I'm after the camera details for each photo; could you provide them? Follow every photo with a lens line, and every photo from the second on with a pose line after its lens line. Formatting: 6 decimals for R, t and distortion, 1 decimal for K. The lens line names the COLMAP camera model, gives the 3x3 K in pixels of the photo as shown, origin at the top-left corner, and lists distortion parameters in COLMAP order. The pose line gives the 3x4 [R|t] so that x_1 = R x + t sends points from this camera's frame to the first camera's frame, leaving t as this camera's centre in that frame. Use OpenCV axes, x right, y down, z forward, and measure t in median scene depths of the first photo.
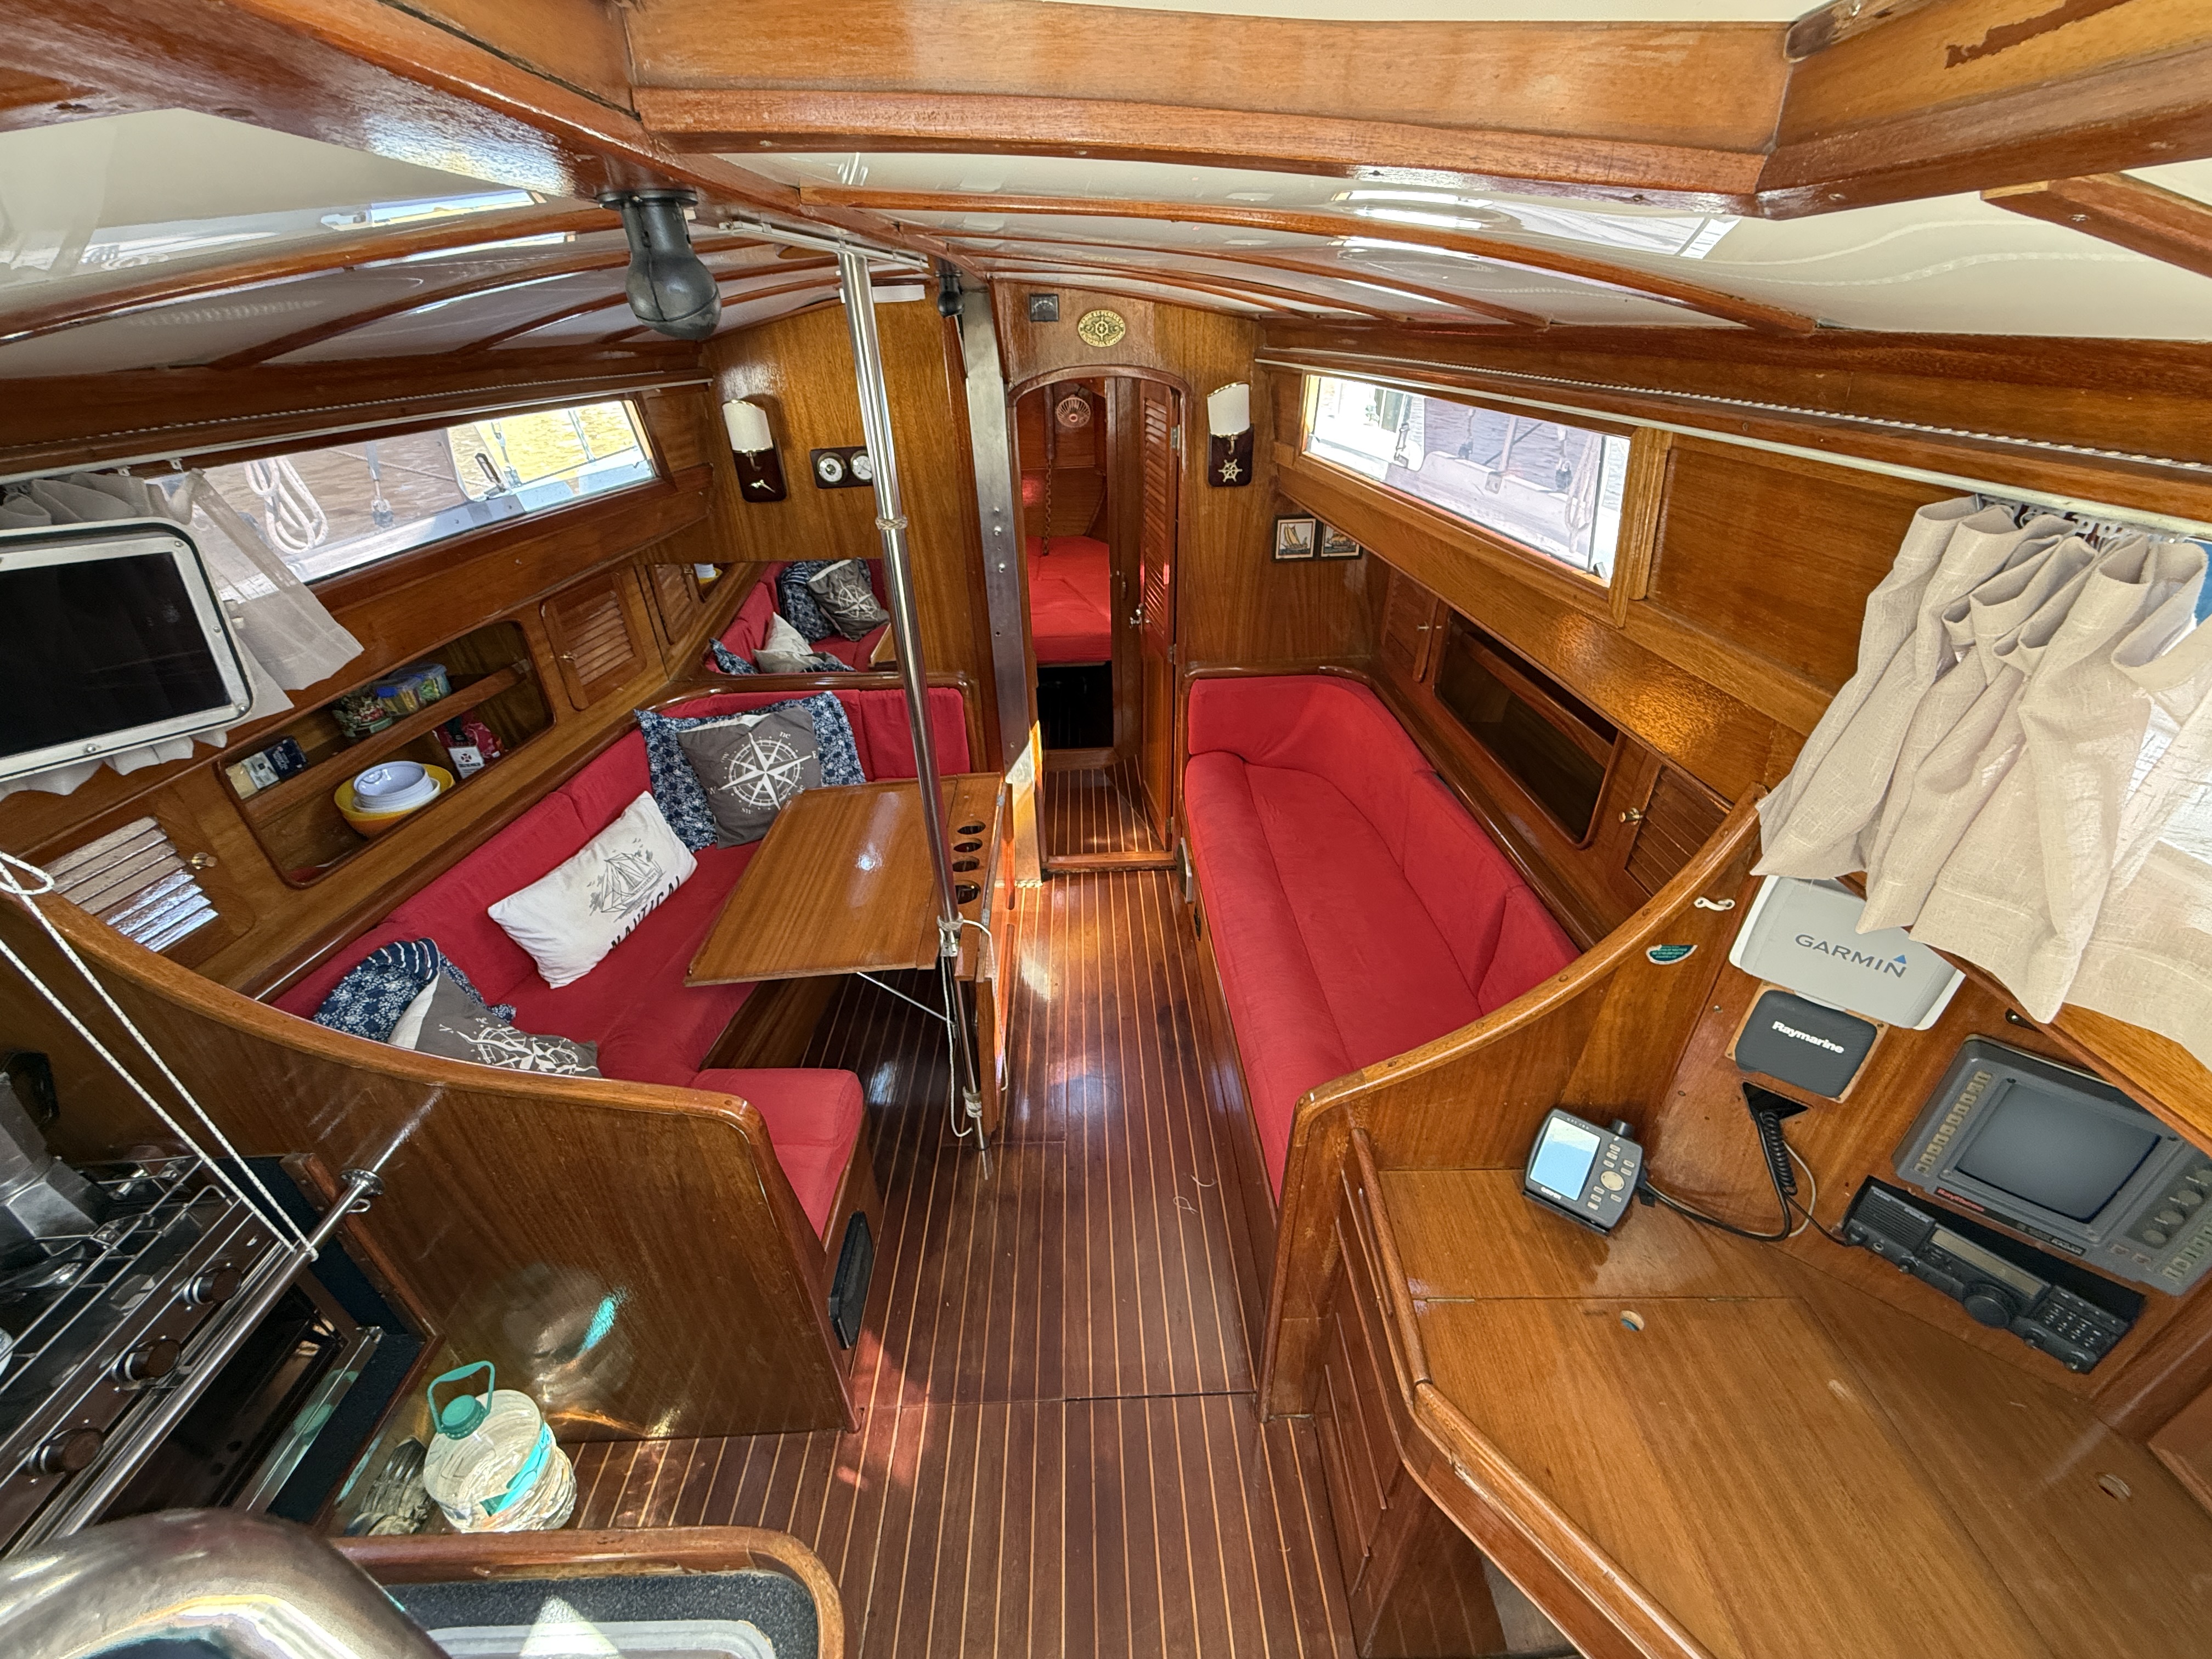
lens RADIAL K [[886.1, 0, 1105.0], [0, 886.1, 832.3], [0, 0, 1]] dist [0.000461, -0.000067]
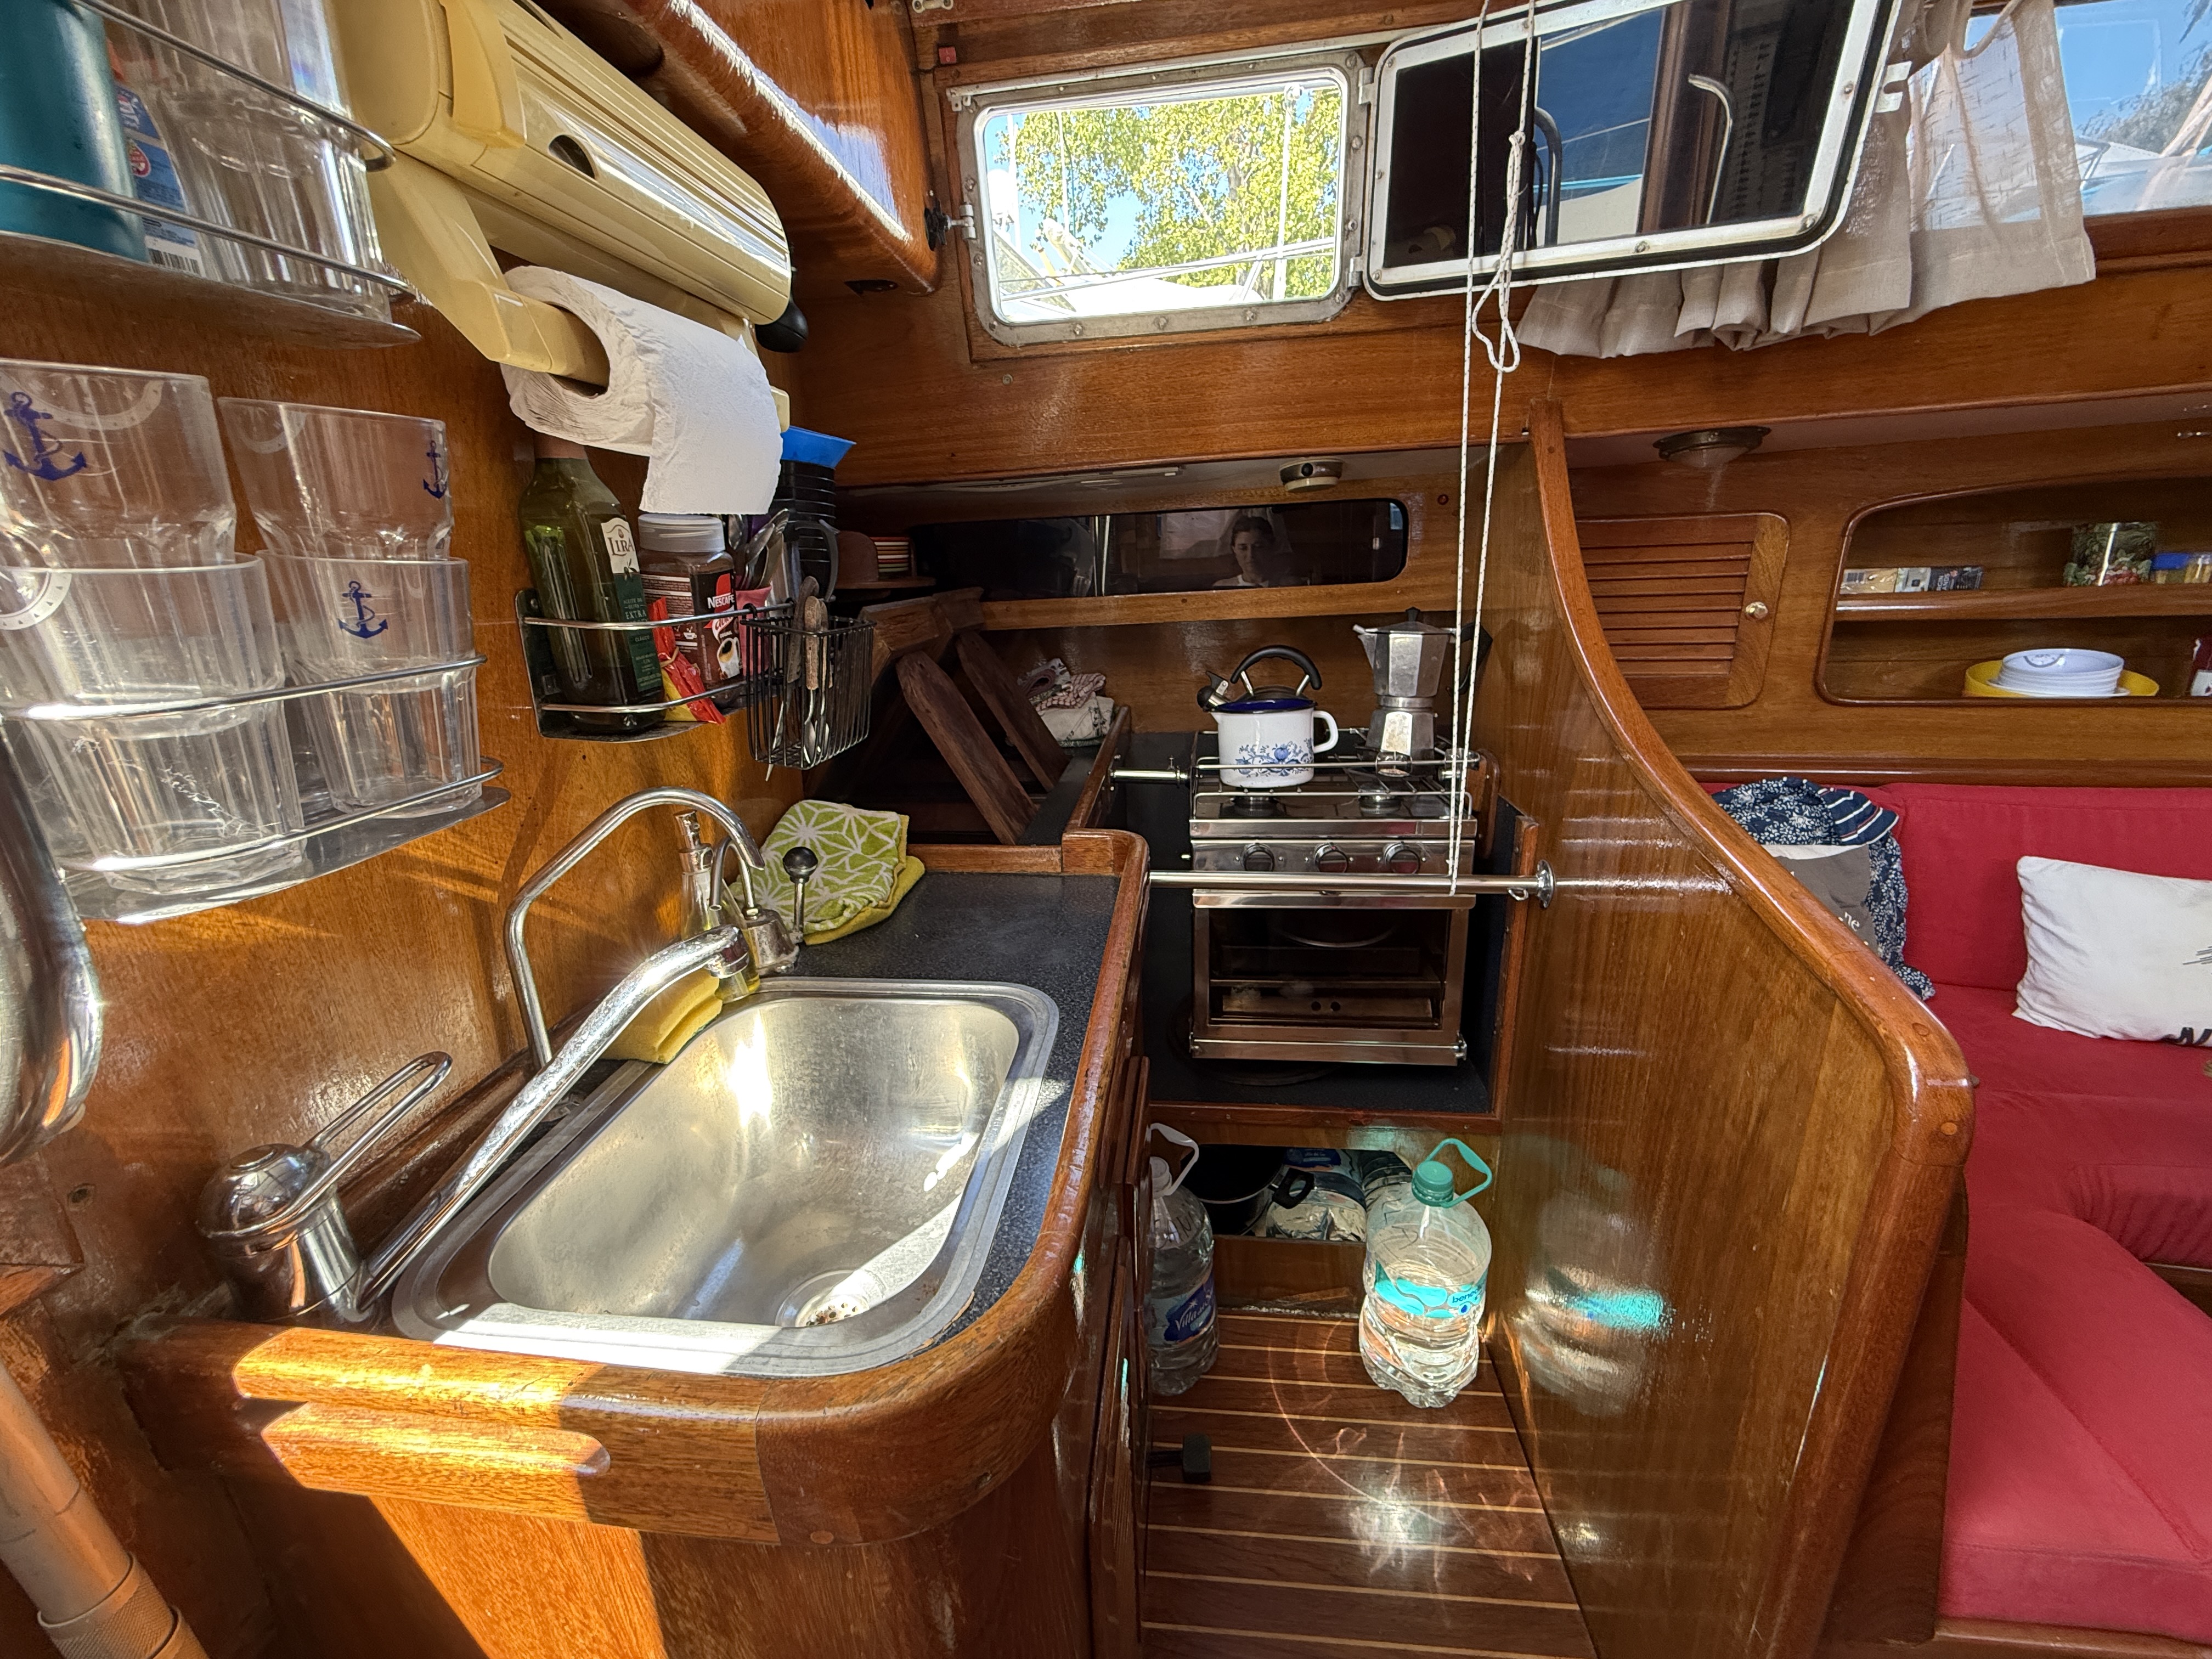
lens RADIAL K [[864.0, 0, 1106.0], [0, 864.0, 829.5], [0, 0, 1]] dist [0.000355, 0.000052]
pose [[-0.129343, 0.336849, -0.932632, -0.010910], [-0.468954, 0.807926, 0.356845, 0.148911], [0.873701, 0.483517, 0.053467, 0.329716]]
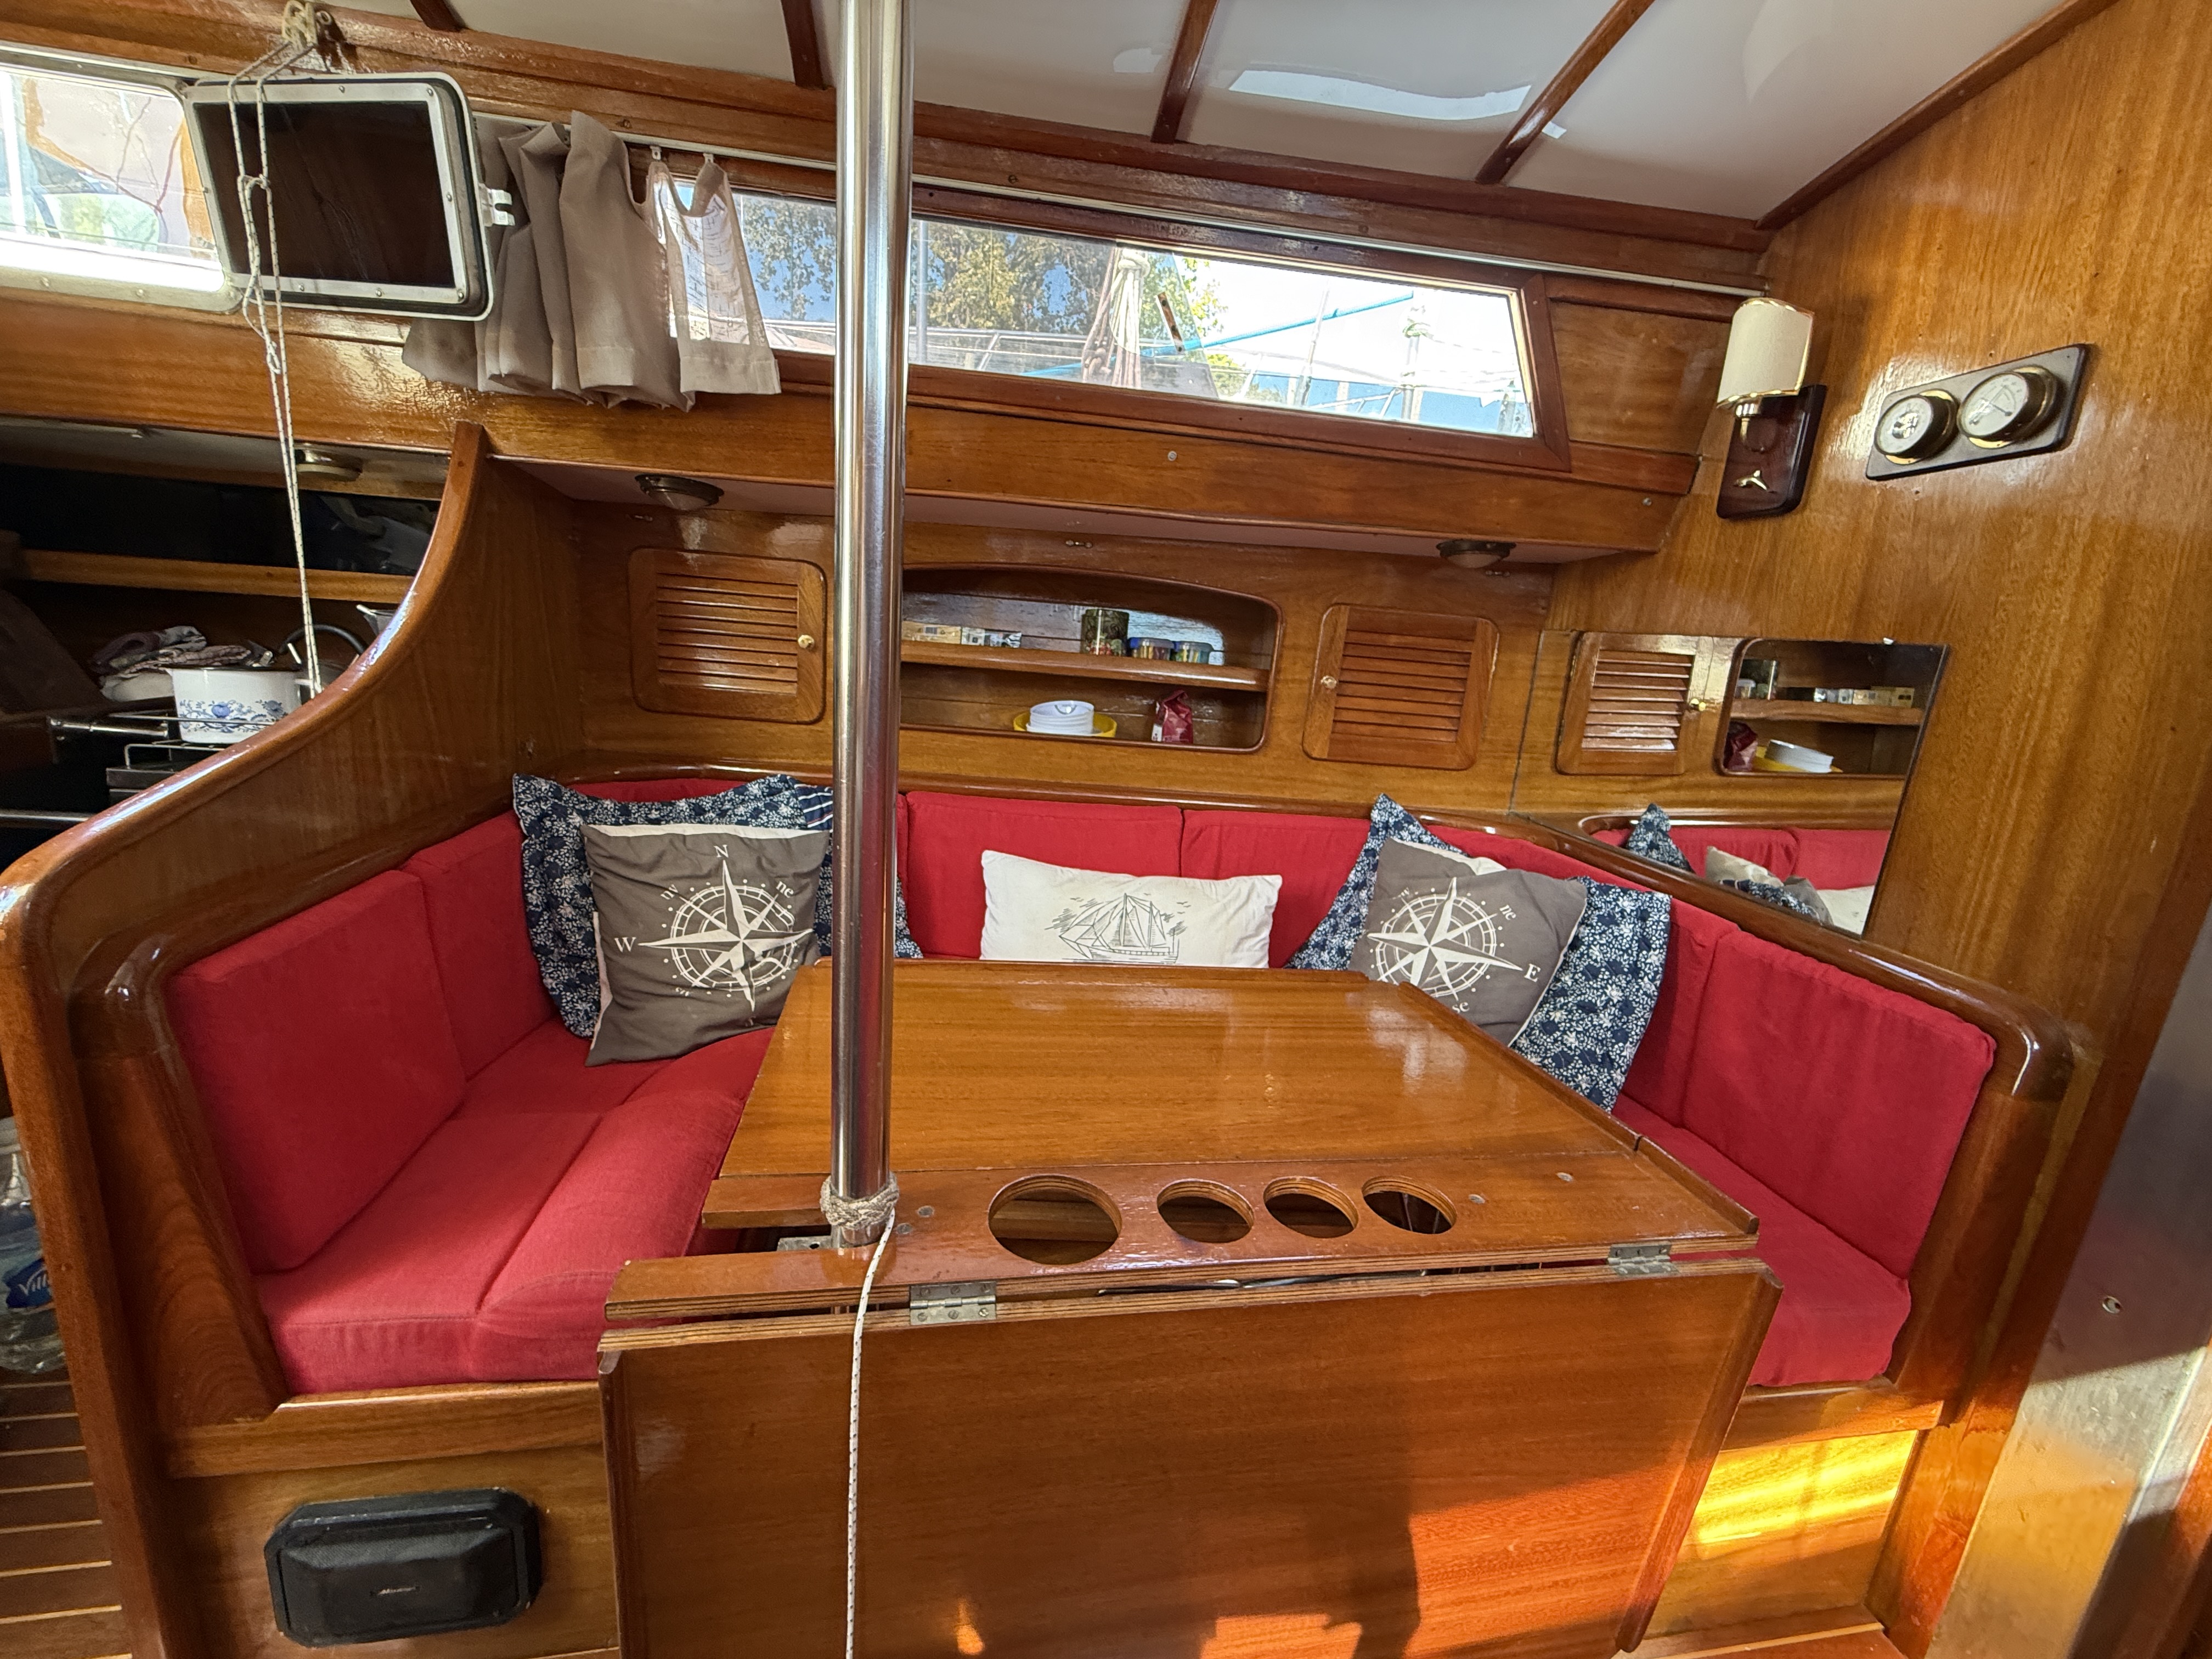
lens RADIAL K [[882.1, 0, 1096.0], [0, 882.1, 829.9], [0, 0, 1]] dist [0.000680, -0.000028]
pose [[0.143712, 0.264746, -0.953549, 0.107077], [-0.577485, 0.804918, 0.136445, -0.097484], [0.803653, 0.531052, 0.268563, 0.784508]]
